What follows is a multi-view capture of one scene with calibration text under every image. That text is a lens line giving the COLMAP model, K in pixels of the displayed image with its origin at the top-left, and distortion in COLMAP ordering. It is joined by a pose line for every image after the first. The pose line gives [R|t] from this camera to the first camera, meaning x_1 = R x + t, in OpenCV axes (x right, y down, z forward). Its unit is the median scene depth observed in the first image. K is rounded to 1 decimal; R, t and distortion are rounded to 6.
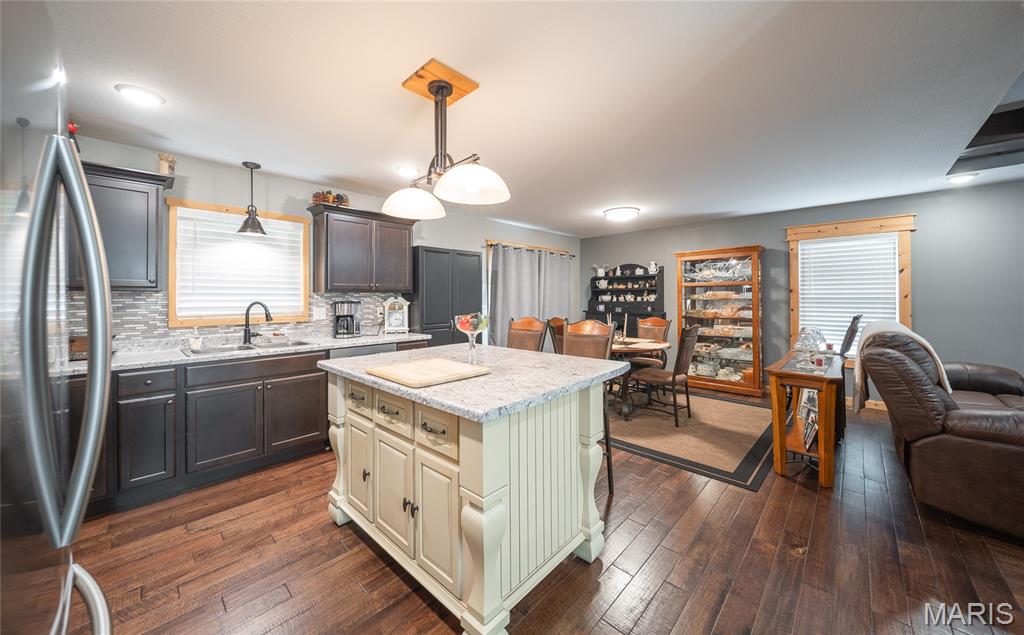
lens RADIAL K [[366.4, 0, 518.3], [0, 366.4, 298.1], [0, 0, 1]] dist [-0.000946, -0.000072]
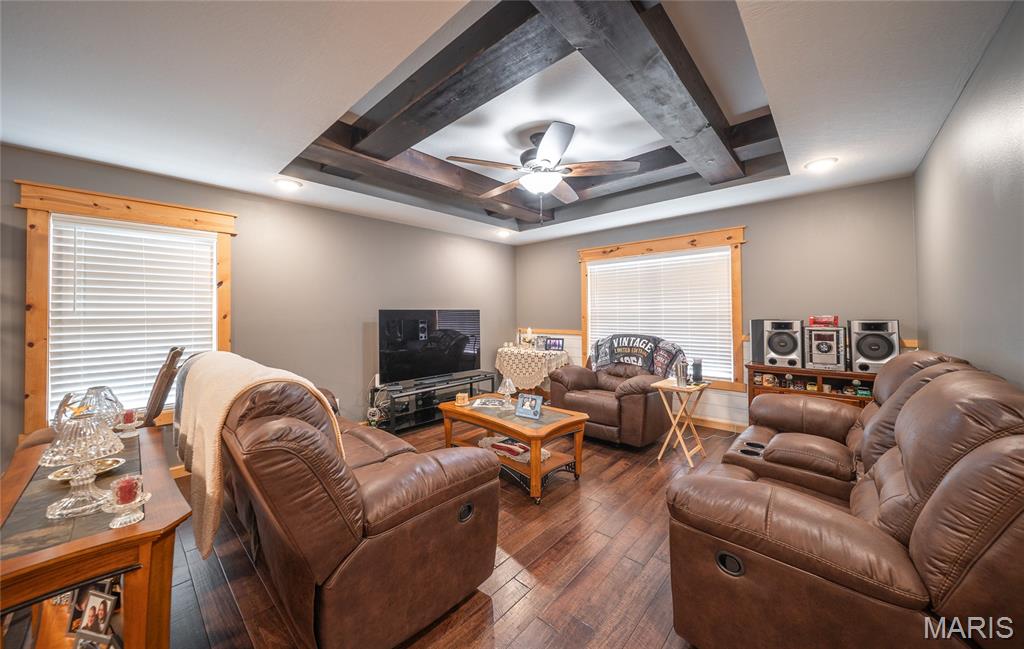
lens RADIAL K [[358.6, 0, 512.6], [0, 358.6, 304.7], [0, 0, 1]] dist [-0.000432, -0.000055]
pose [[-0.008552, 0.024024, 0.999675, 0.279686], [0.011671, 0.999646, -0.023923, -0.004030], [-0.999895, 0.011462, -0.008830, 0.384318]]
